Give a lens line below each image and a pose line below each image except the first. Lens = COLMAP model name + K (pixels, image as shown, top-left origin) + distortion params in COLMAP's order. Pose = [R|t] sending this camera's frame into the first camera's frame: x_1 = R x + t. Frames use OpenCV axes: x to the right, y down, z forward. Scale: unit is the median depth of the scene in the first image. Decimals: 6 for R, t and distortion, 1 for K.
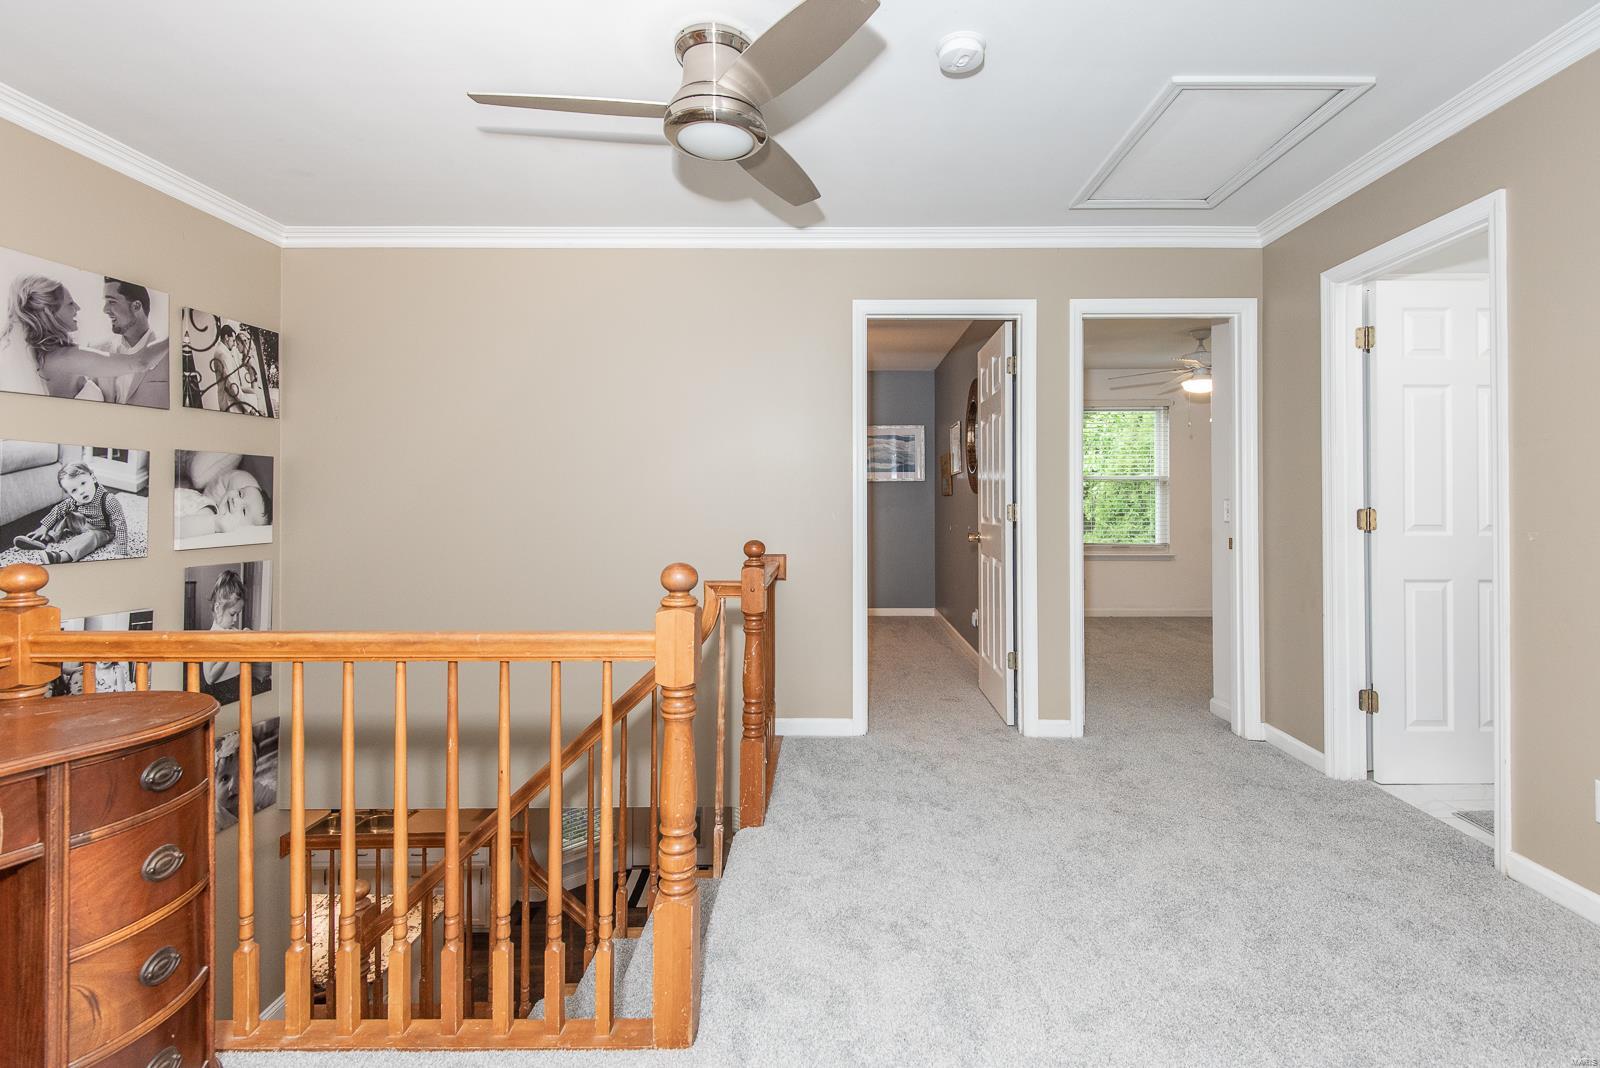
lens RADIAL K [[739.7, 0, 806.5], [0, 739.7, 498.9], [0, 0, 1]] dist [0.003106, -0.004773]
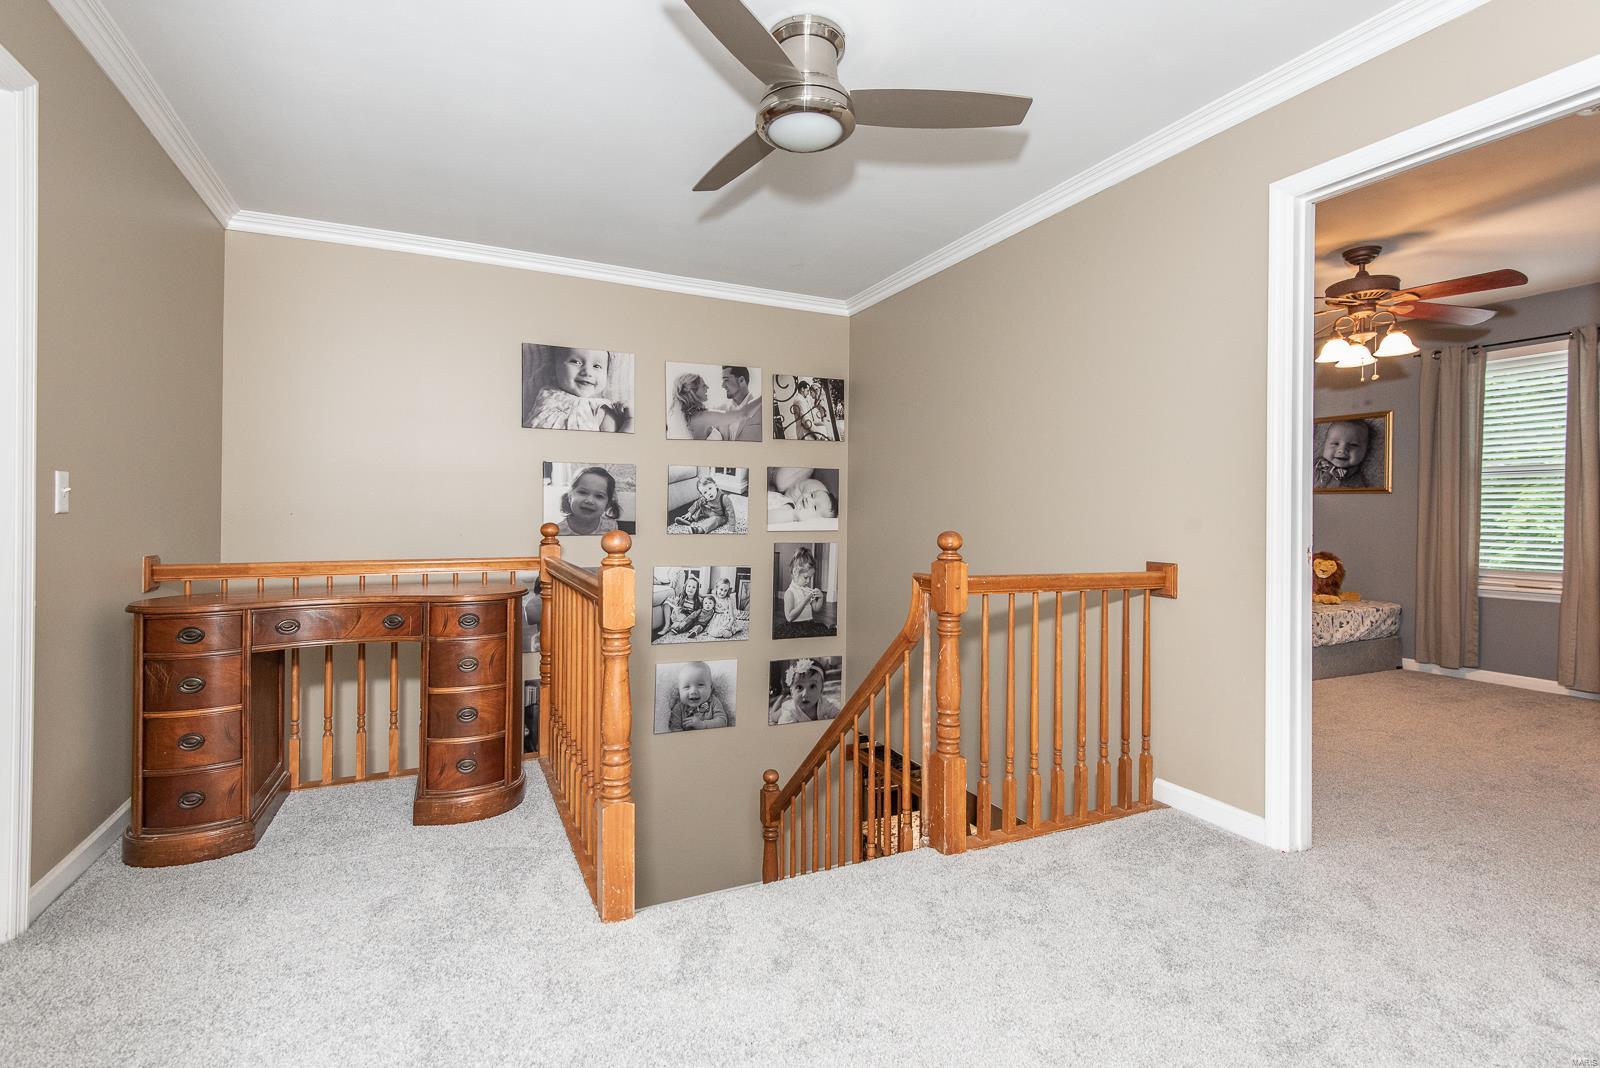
lens RADIAL K [[706.9, 0, 768.7], [0, 706.9, 516.0], [0, 0, 1]] dist [0.001703, -0.000120]
pose [[0.424690, 0.008539, -0.905298, 0.503376], [-0.006566, 0.999958, 0.006352, 0.027979], [0.905315, 0.003247, 0.424729, 0.368011]]
